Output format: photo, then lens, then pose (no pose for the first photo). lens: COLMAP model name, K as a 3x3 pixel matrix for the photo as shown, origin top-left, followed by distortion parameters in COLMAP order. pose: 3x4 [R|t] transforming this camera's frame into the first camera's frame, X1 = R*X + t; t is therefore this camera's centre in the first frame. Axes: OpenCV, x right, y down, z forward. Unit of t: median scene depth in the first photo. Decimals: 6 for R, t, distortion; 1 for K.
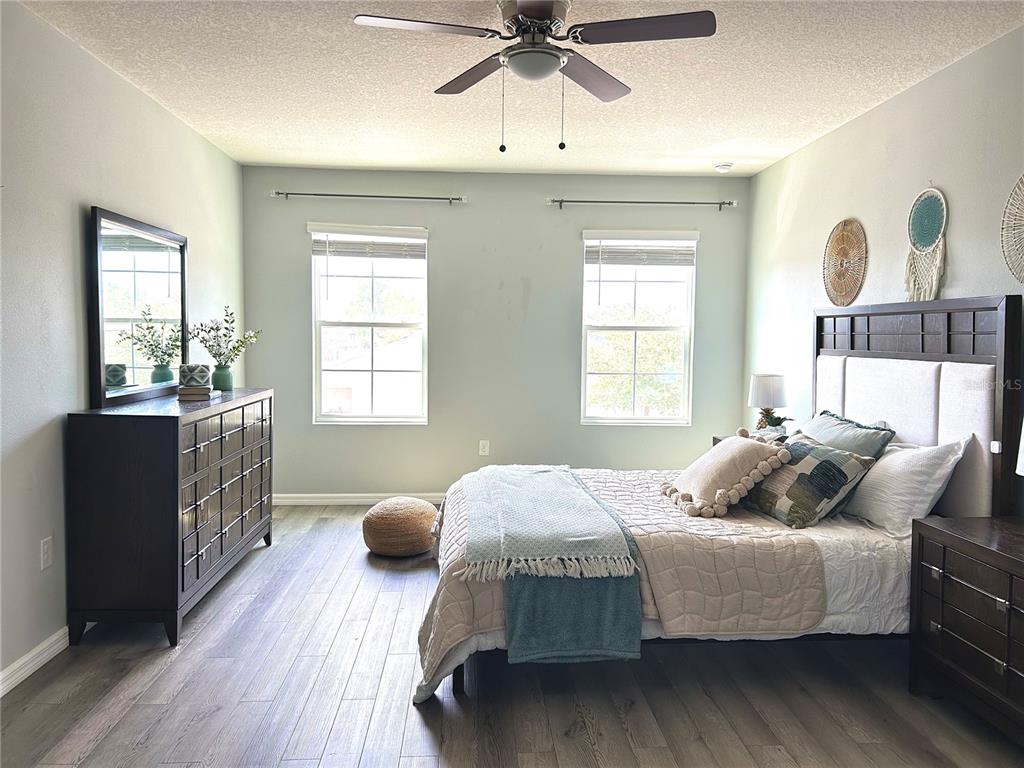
lens RADIAL K [[768.9, 0, 505.1], [0, 768.9, 393.4], [0, 0, 1]] dist [0.057112, -0.072704]
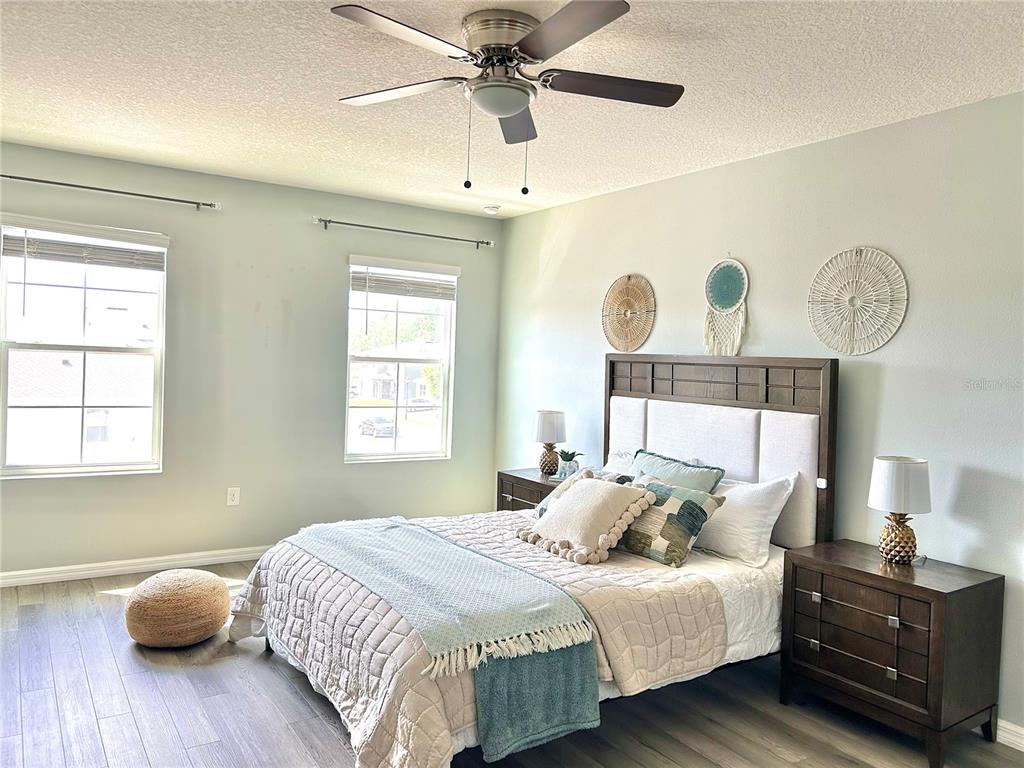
lens RADIAL K [[768.9, 0, 505.8], [0, 768.9, 383.6], [0, 0, 1]] dist [0.057112, -0.072704]
pose [[0.865071, 0.005887, 0.501614, -0.337679], [0.008355, 0.999623, -0.026141, -0.049411], [-0.501579, 0.026804, 0.864696, 0.167829]]
